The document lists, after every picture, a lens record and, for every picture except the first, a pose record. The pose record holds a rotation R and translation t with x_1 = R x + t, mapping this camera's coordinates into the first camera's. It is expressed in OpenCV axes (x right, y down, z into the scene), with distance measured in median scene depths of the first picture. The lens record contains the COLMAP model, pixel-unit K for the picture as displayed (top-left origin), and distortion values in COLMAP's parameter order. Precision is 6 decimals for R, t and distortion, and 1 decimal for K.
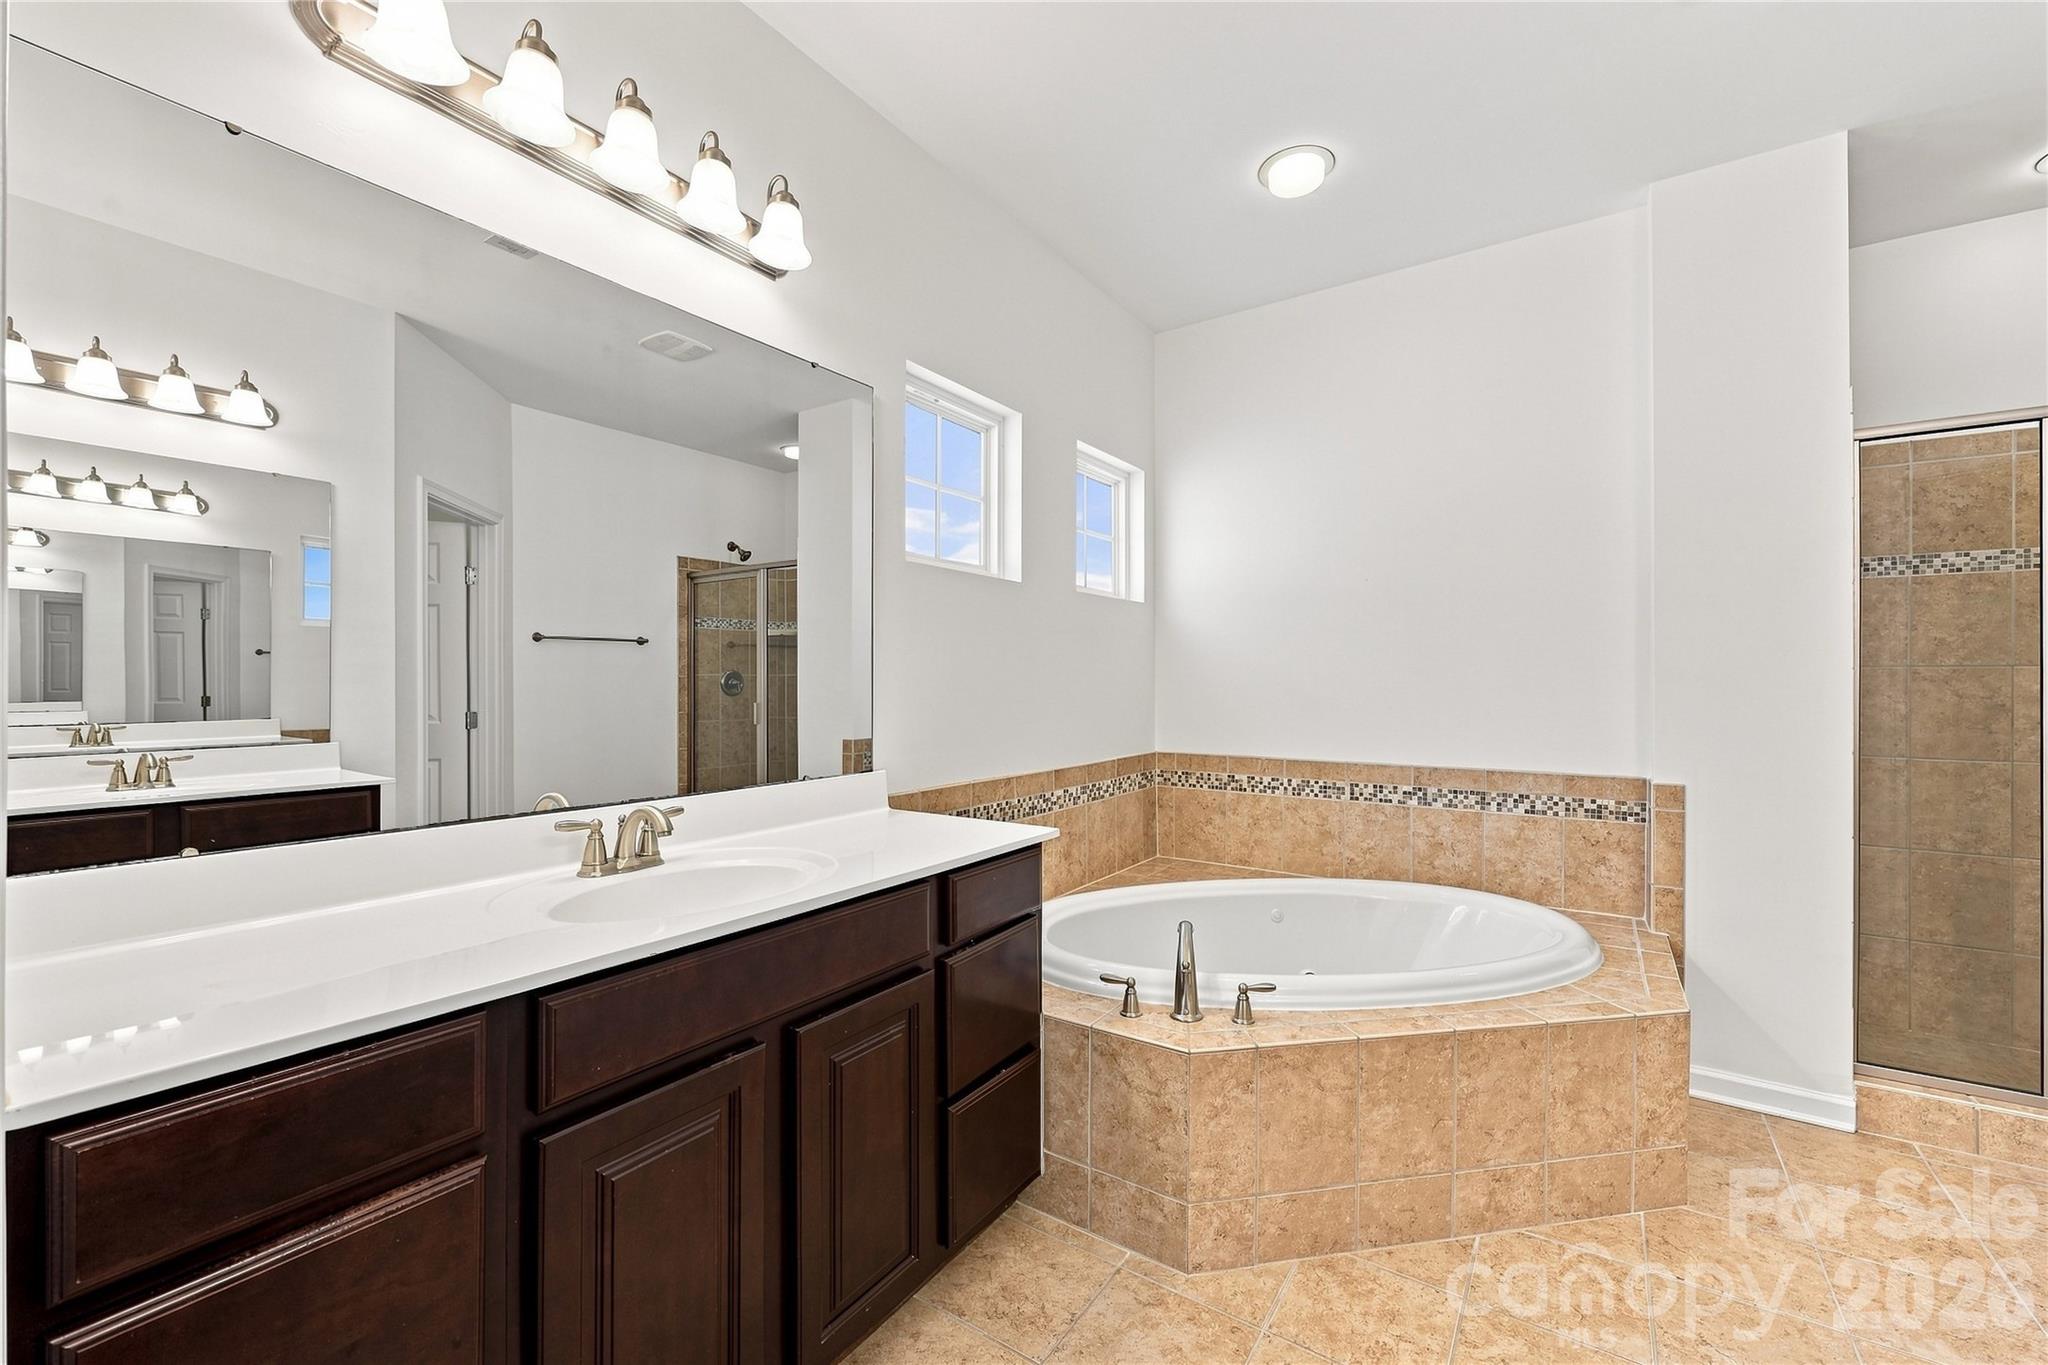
lens RADIAL K [[844.3, 0, 1031.1], [0, 844.3, 683.0], [0, 0, 1]] dist [0.000186, 0.000930]
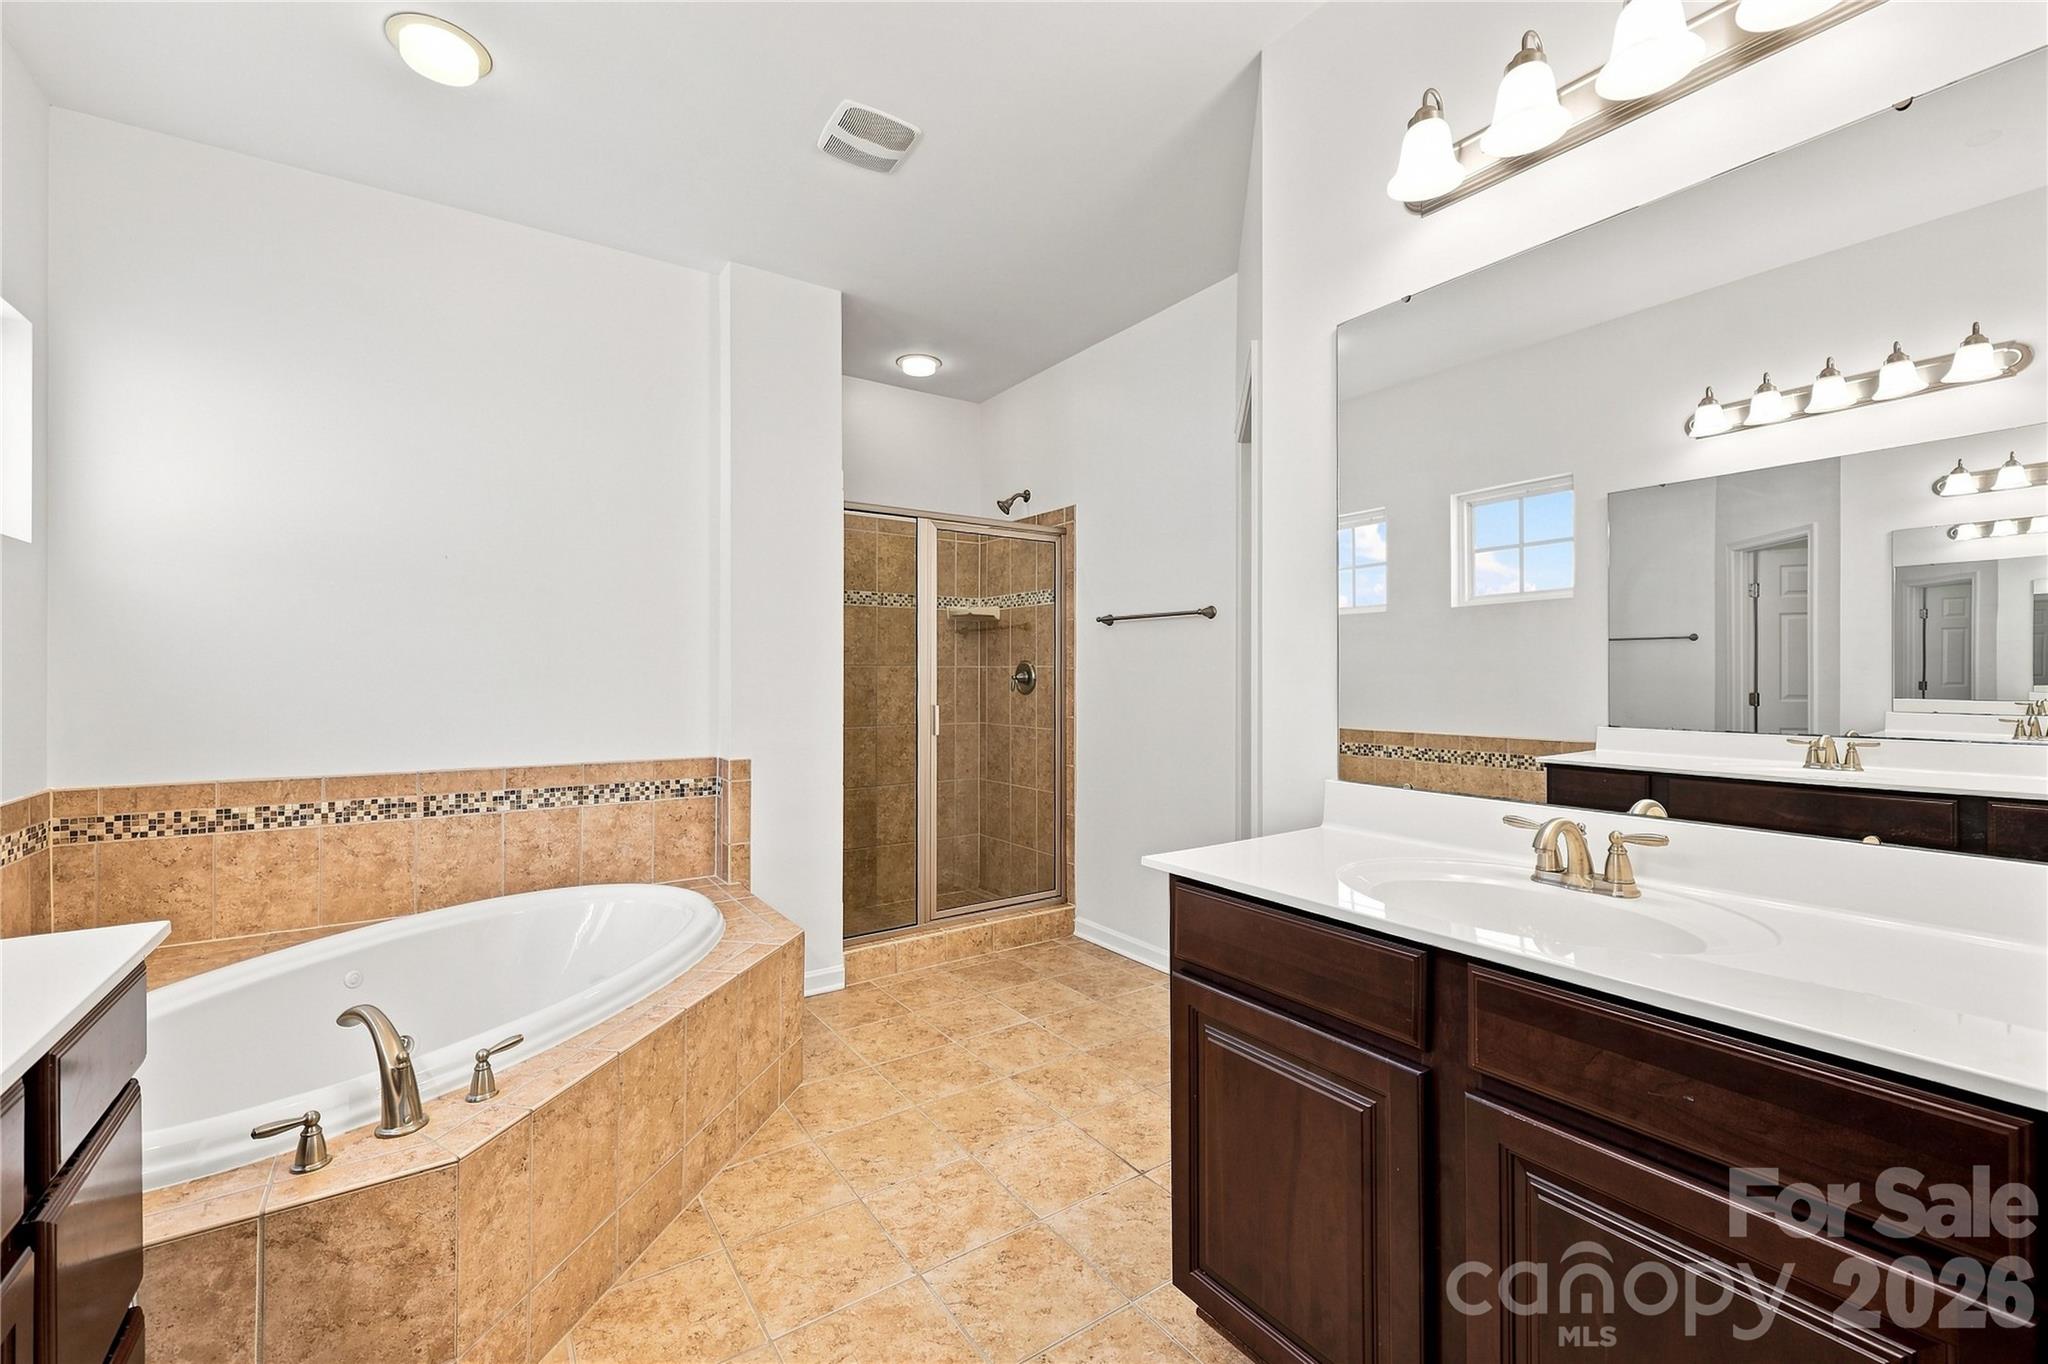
lens RADIAL K [[844.3, 0, 1032.7], [0, 844.3, 678.3], [0, 0, 1]] dist [0.000186, 0.000930]
pose [[0.360464, -0.002317, 0.932770, -0.259813], [0.002180, 0.999996, 0.001641, 0.001511], [-0.932771, 0.001442, 0.360467, 0.184053]]
